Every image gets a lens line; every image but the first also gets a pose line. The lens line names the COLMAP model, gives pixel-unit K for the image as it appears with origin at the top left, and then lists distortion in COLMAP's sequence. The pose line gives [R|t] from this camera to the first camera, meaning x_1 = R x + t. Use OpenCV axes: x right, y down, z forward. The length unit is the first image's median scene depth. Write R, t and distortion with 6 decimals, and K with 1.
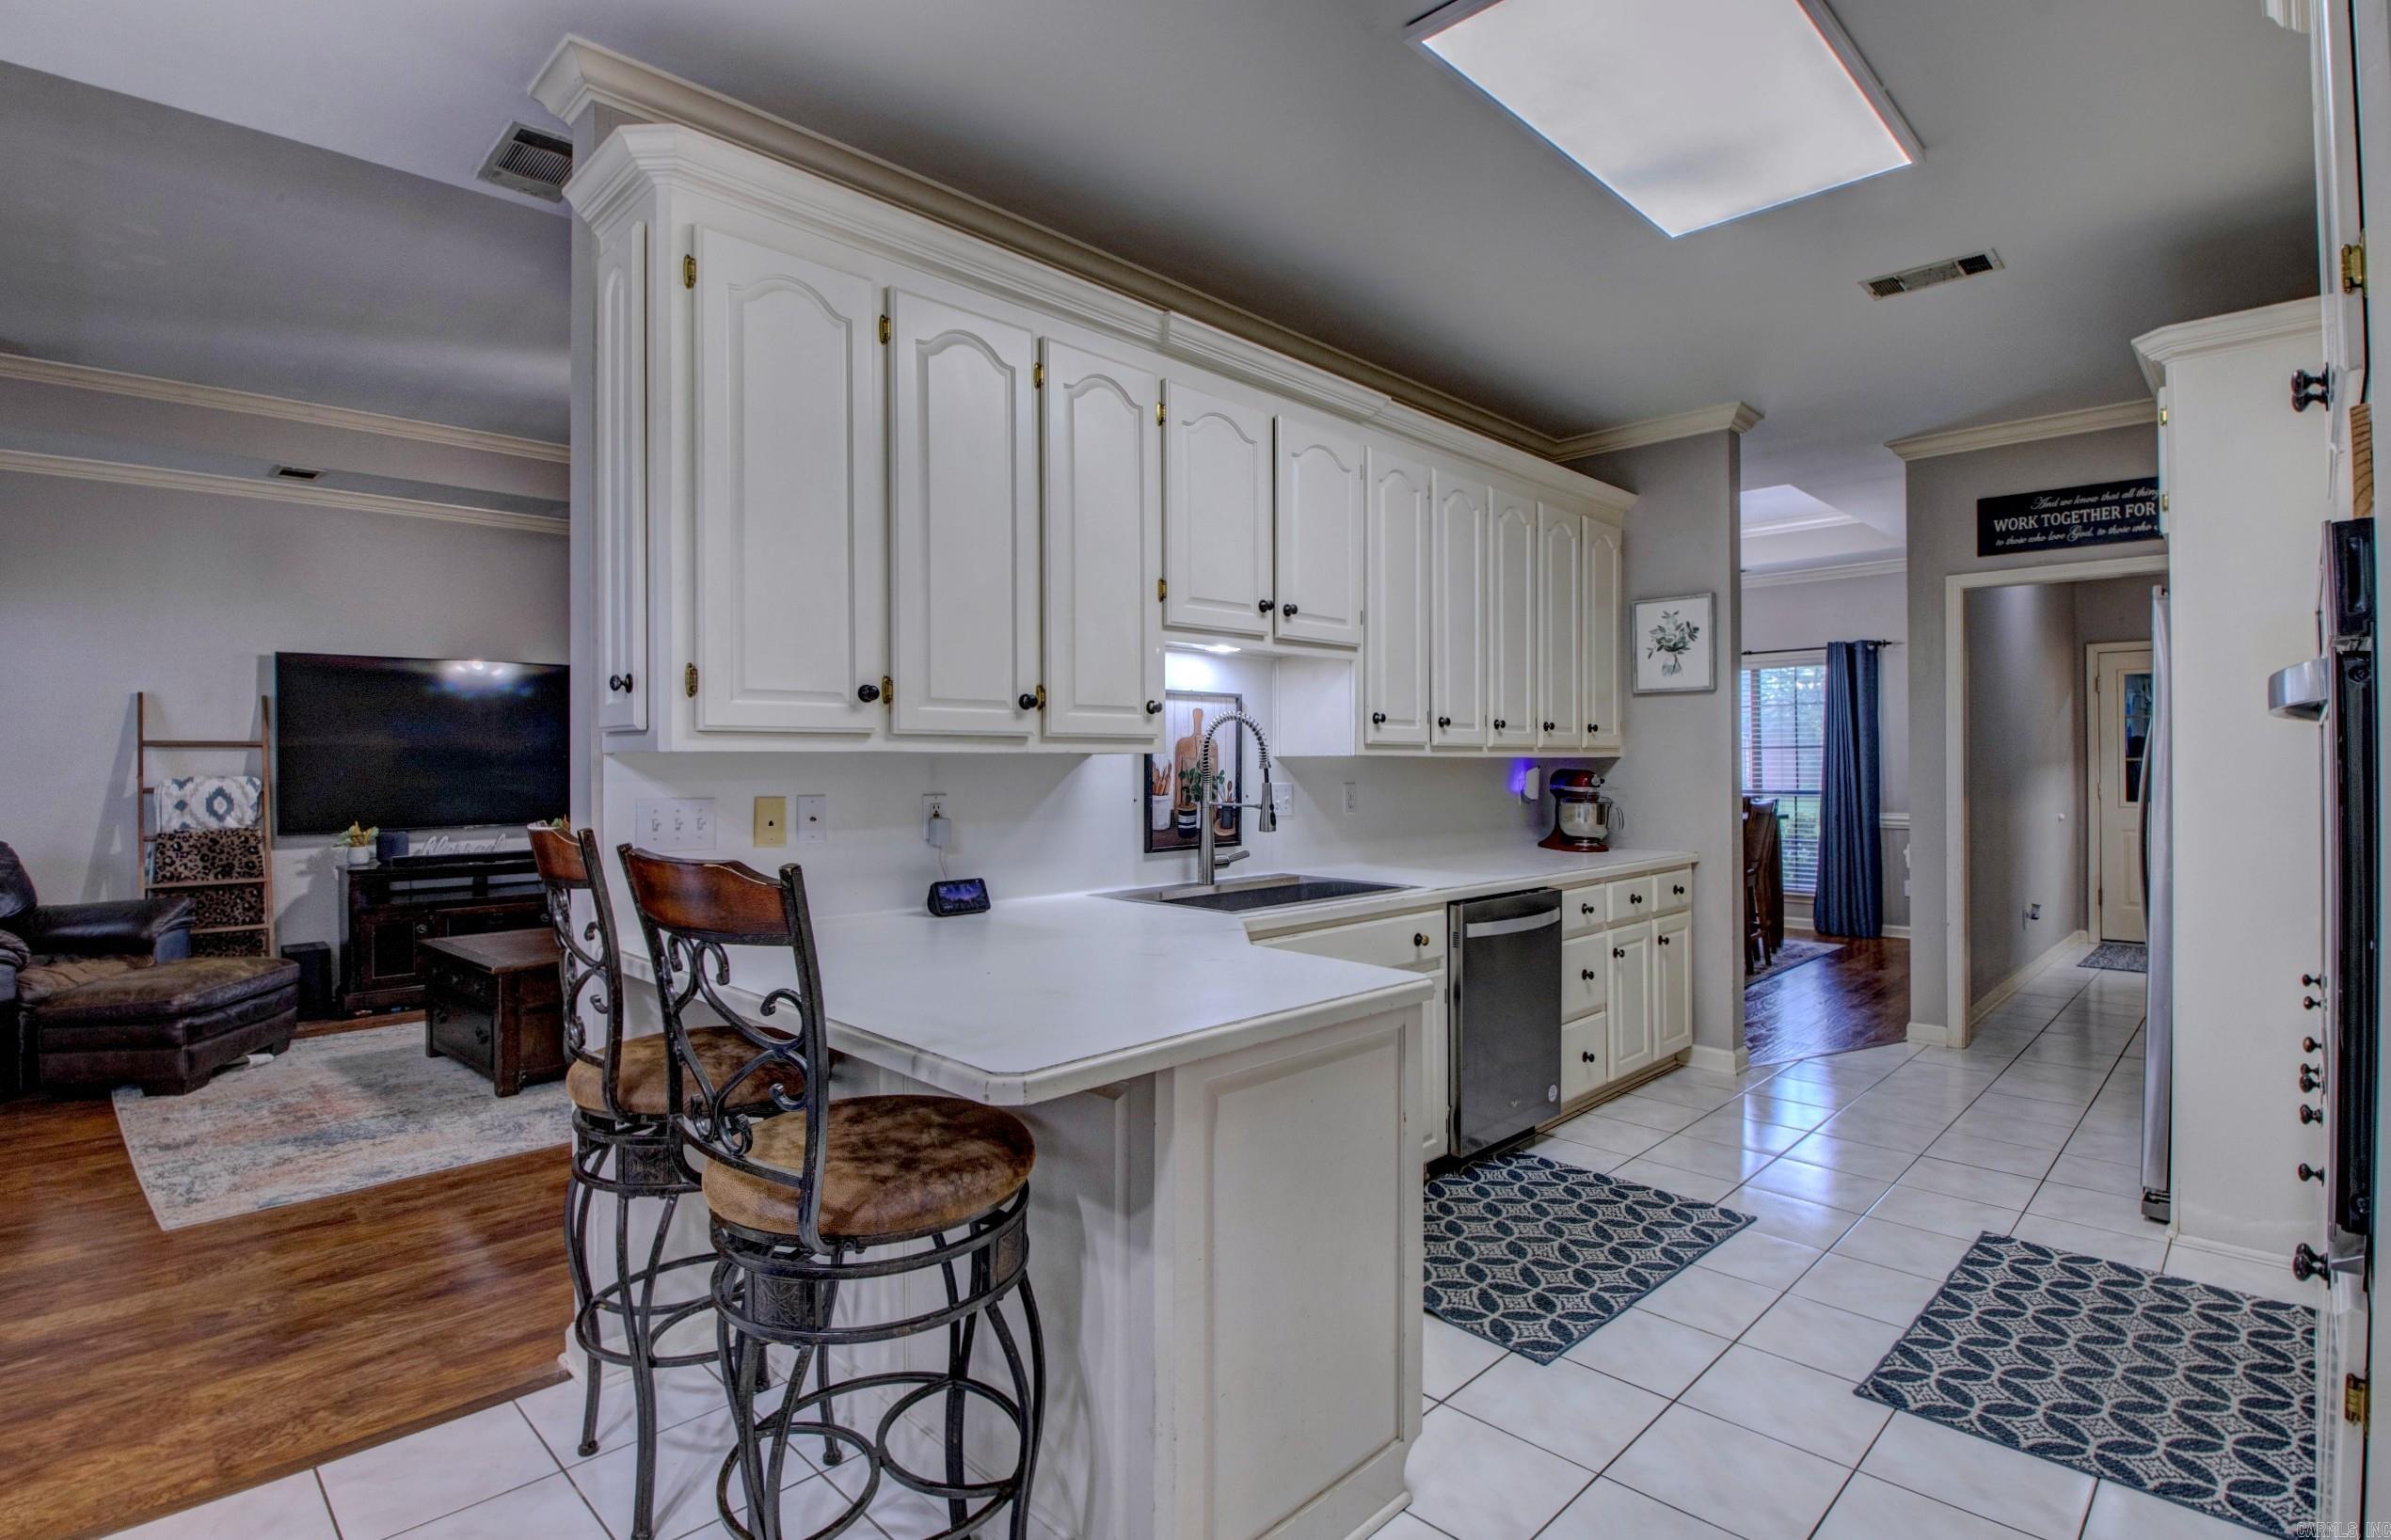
lens RADIAL K [[1118.6, 0, 1175.0], [0, 1118.6, 759.7], [0, 0, 1]] dist [0.000088, -0.011939]
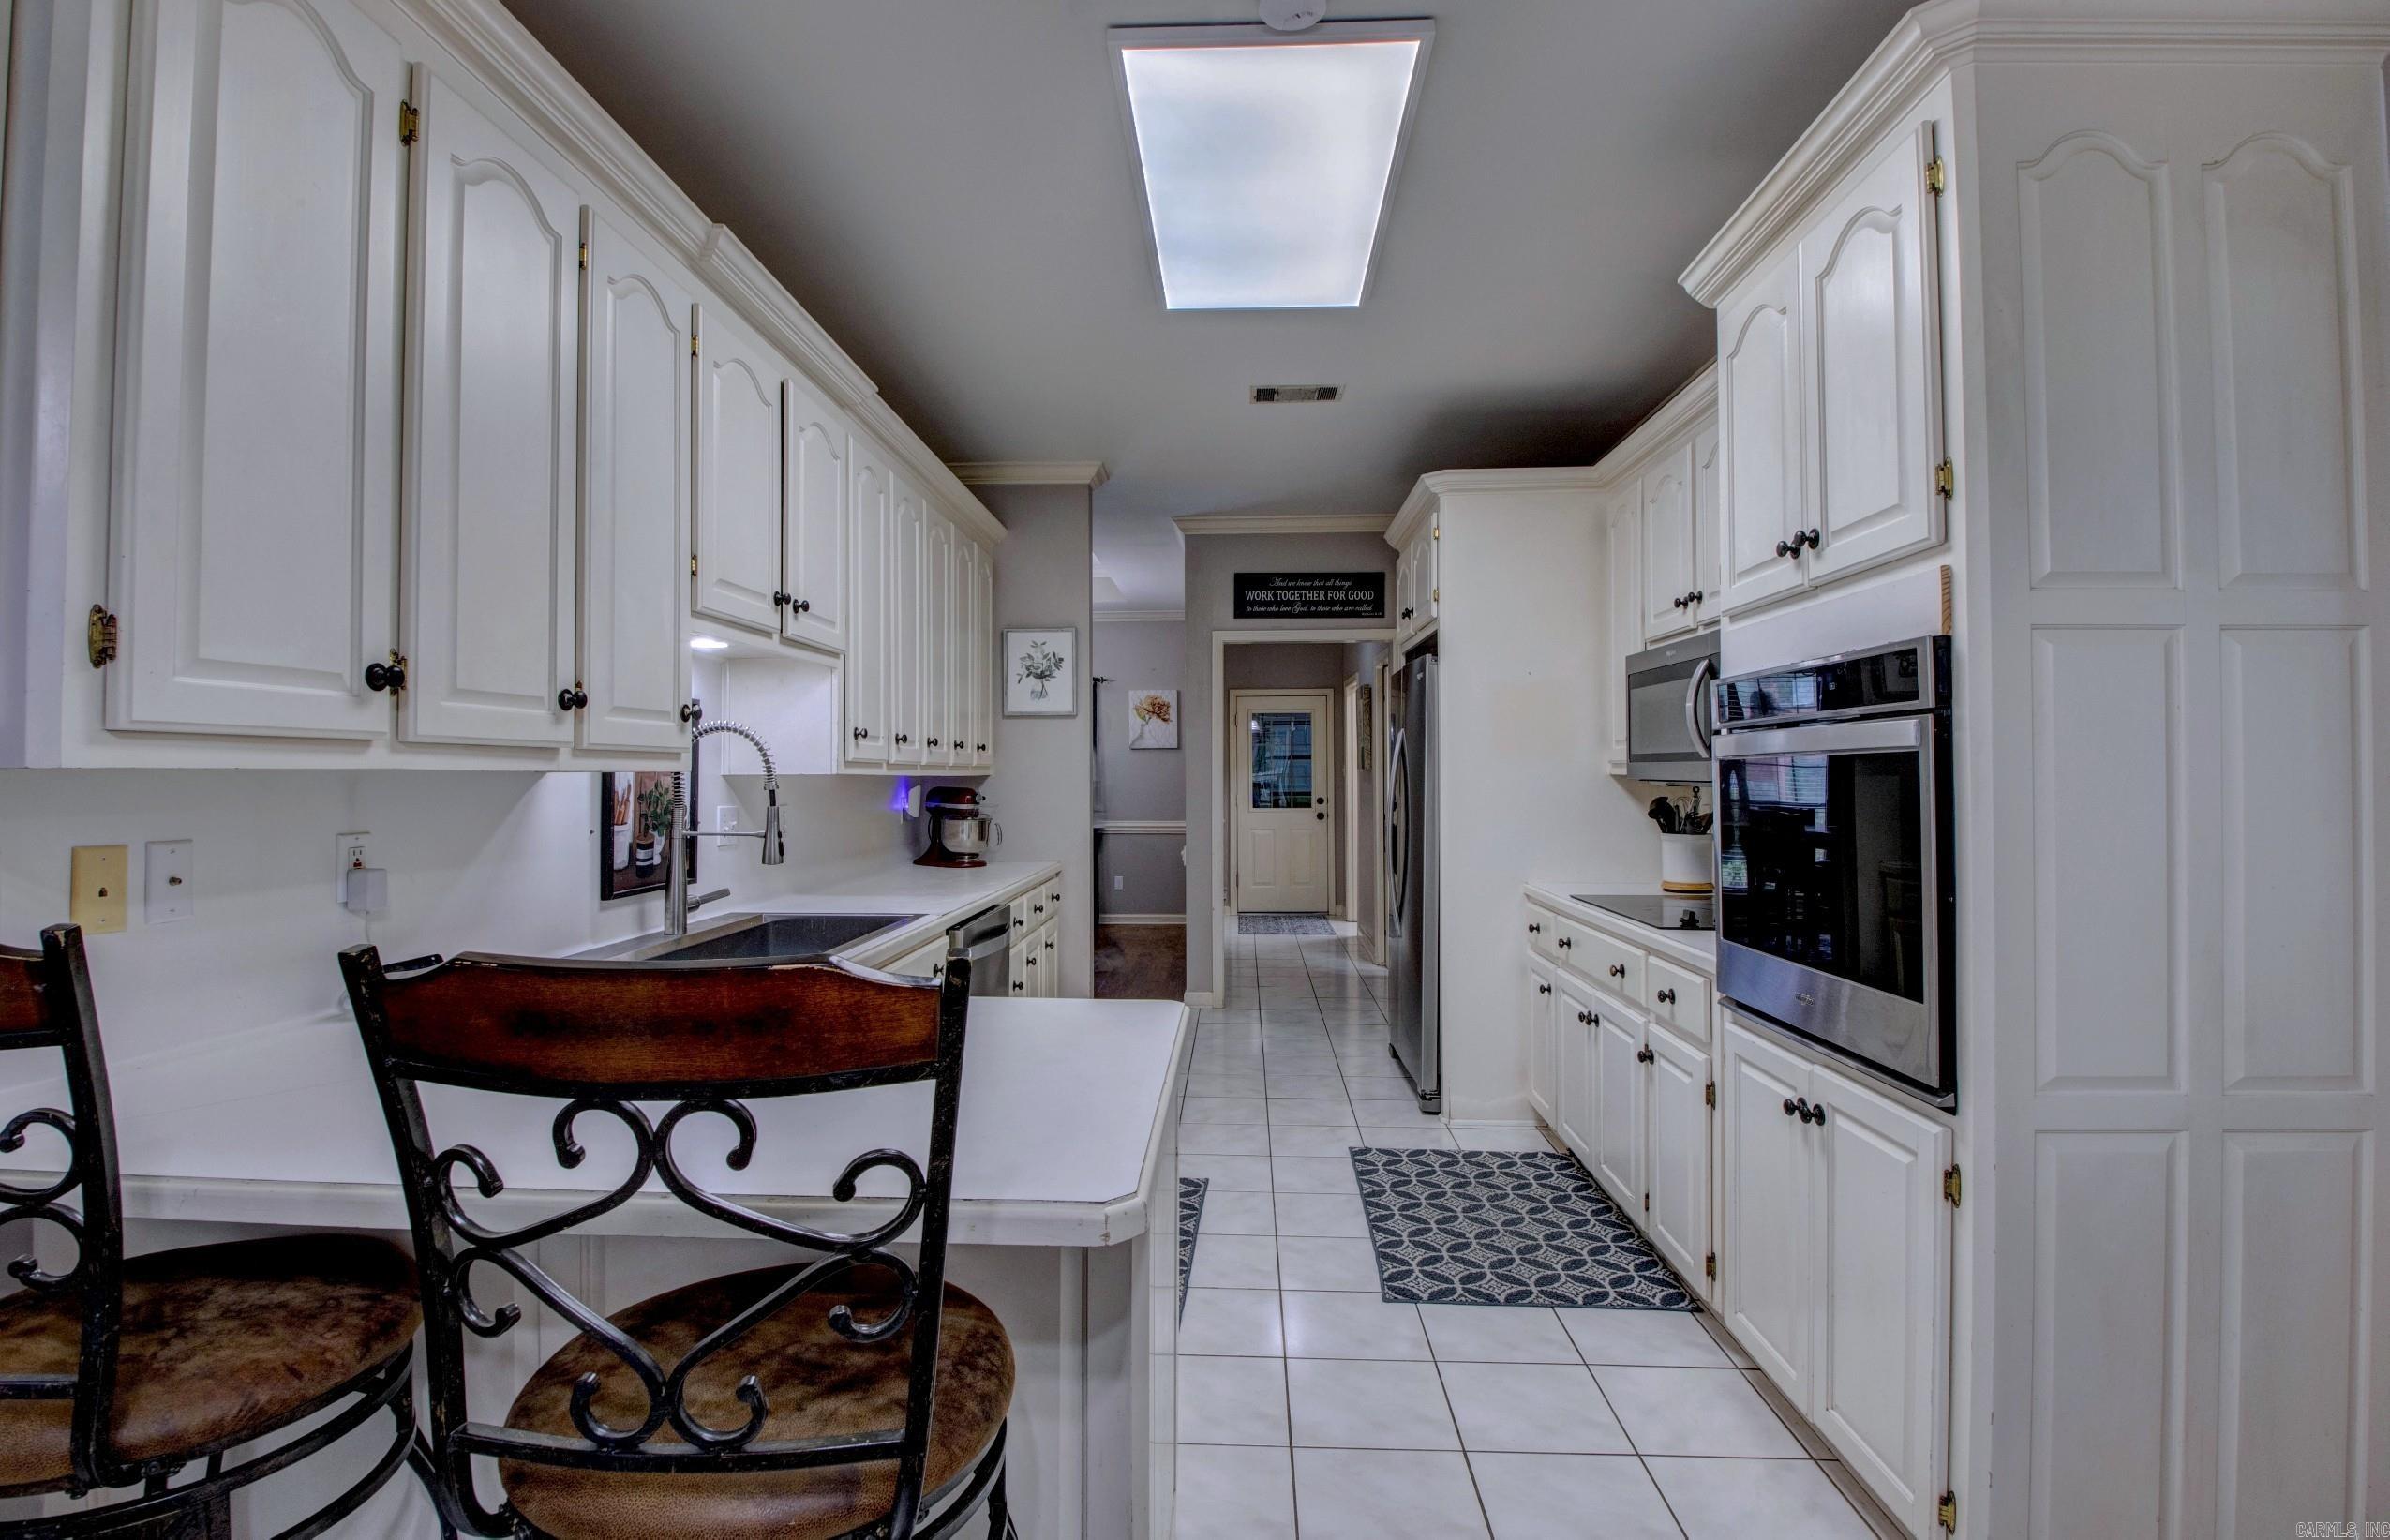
lens RADIAL K [[1118.3, 0, 1178.2], [0, 1118.3, 754.9], [0, 0, 1]] dist [0.000088, -0.011939]
pose [[0.736128, 0.014796, 0.676681, -0.196617], [-0.002634, 0.999816, -0.018996, -0.002601], [-0.676838, 0.012201, 0.736031, 0.122148]]
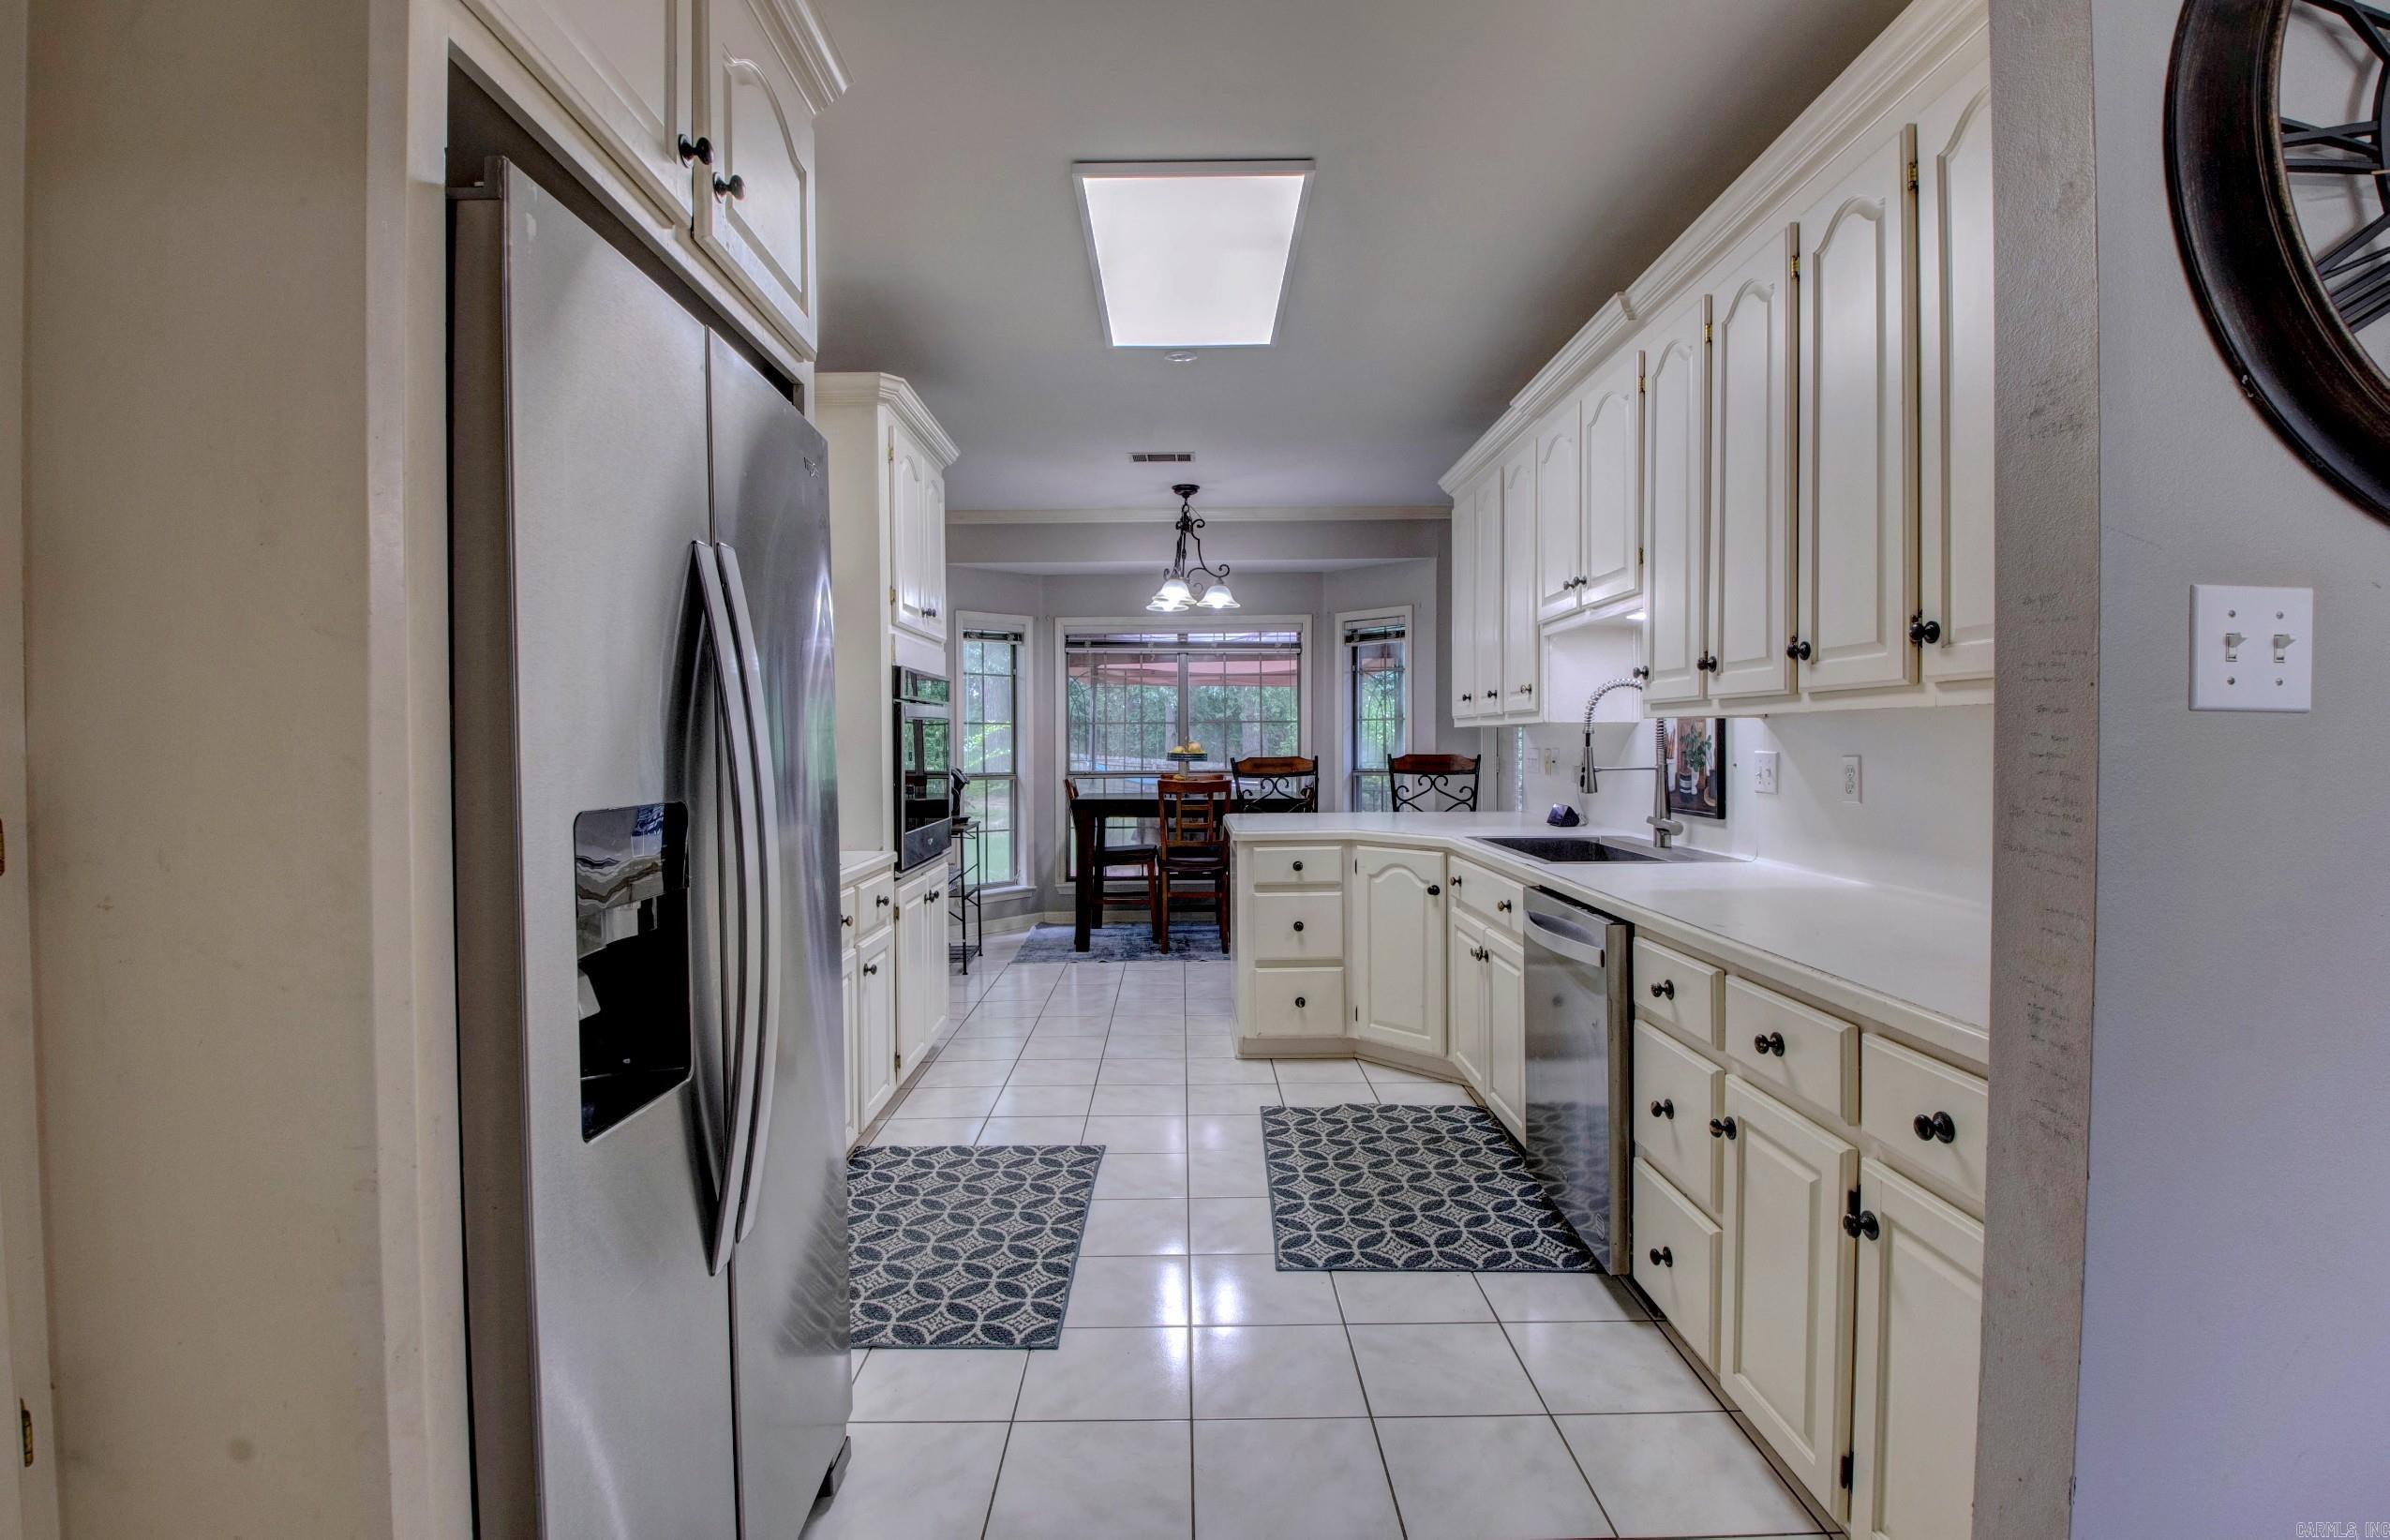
lens RADIAL K [[1118.3, 0, 1176.5], [0, 1118.3, 750.8], [0, 0, 1]] dist [0.000088, -0.011939]
pose [[-0.700243, 0.012178, -0.713800, 0.802332], [0.008542, 0.999926, 0.008679, 0.011007], [0.713853, -0.000020, -0.700296, 1.058221]]
